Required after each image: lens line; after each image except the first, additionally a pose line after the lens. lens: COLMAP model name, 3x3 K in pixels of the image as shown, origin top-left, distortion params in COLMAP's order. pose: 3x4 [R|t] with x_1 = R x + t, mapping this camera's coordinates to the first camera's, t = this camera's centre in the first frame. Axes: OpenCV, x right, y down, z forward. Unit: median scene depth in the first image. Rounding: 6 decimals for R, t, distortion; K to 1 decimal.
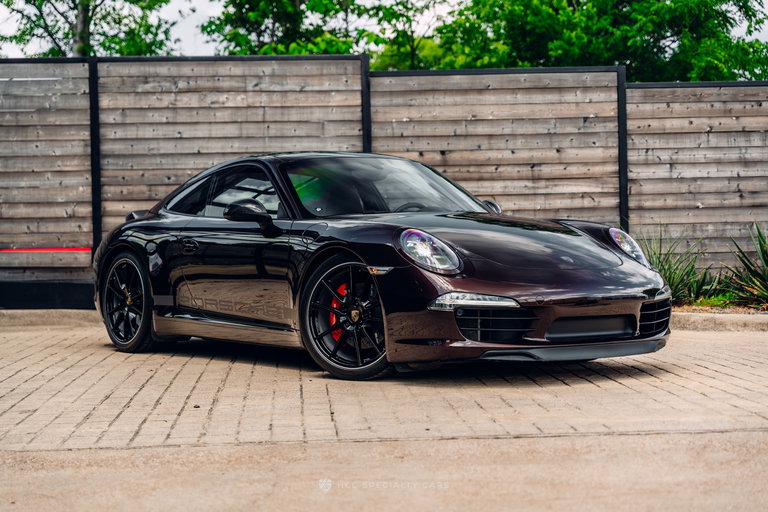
lens RADIAL K [[1555.9, 0, 384.0], [0, 1555.9, 256.0], [0, 0, 1]] dist [0.107514, -0.445061]
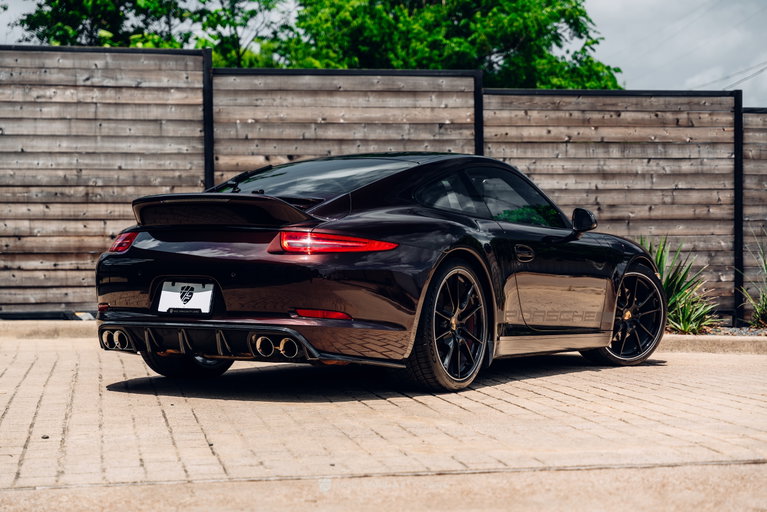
lens RADIAL K [[1556.8, 0, 386.8], [0, 1556.8, 257.3], [0, 0, 1]] dist [0.075163, 0.052187]
pose [[0.991910, 0.012186, 0.126359, -0.022112], [-0.010861, 0.999879, -0.011170, 0.003316], [-0.126479, 0.009707, 0.991922, 0.067068]]
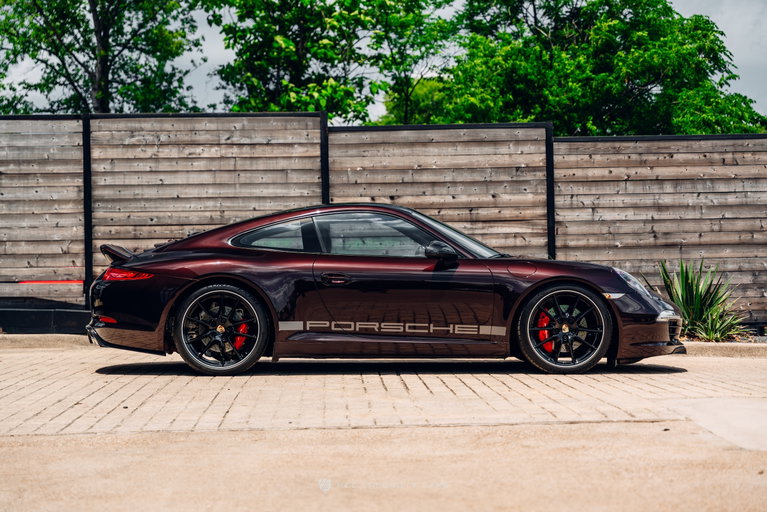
lens RADIAL K [[1532.4, 0, 383.5], [0, 1532.4, 256.0], [0, 0, 1]] dist [0.116676, -0.463152]
pose [[0.999701, 0.002834, -0.024294, 0.059259], [-0.003333, 0.999784, -0.020524, -0.000683], [0.024230, 0.020599, 0.999494, -0.121792]]
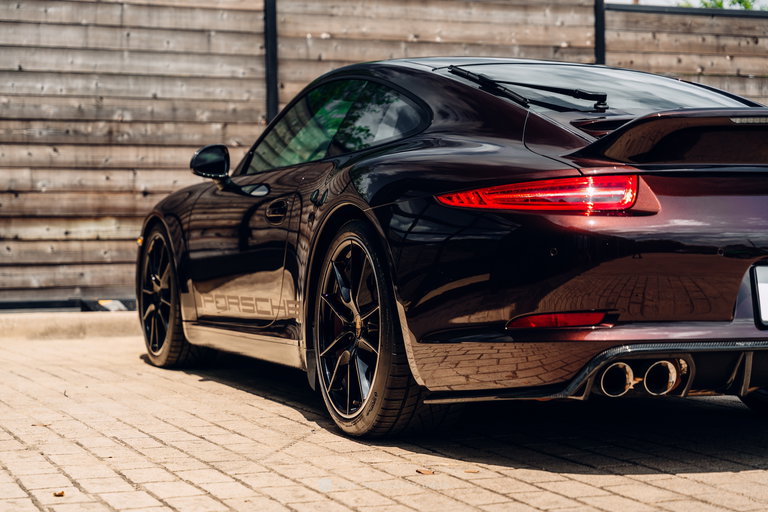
lens RADIAL K [[1534.4, 0, 384.0], [0, 1534.4, 256.0], [0, 0, 1]] dist [0.116676, -0.463152]
pose [[0.937556, 0.003057, 0.347821, -0.196226], [-0.008498, 0.999864, 0.014119, -0.000880], [-0.347731, -0.016194, 0.937454, 0.358244]]
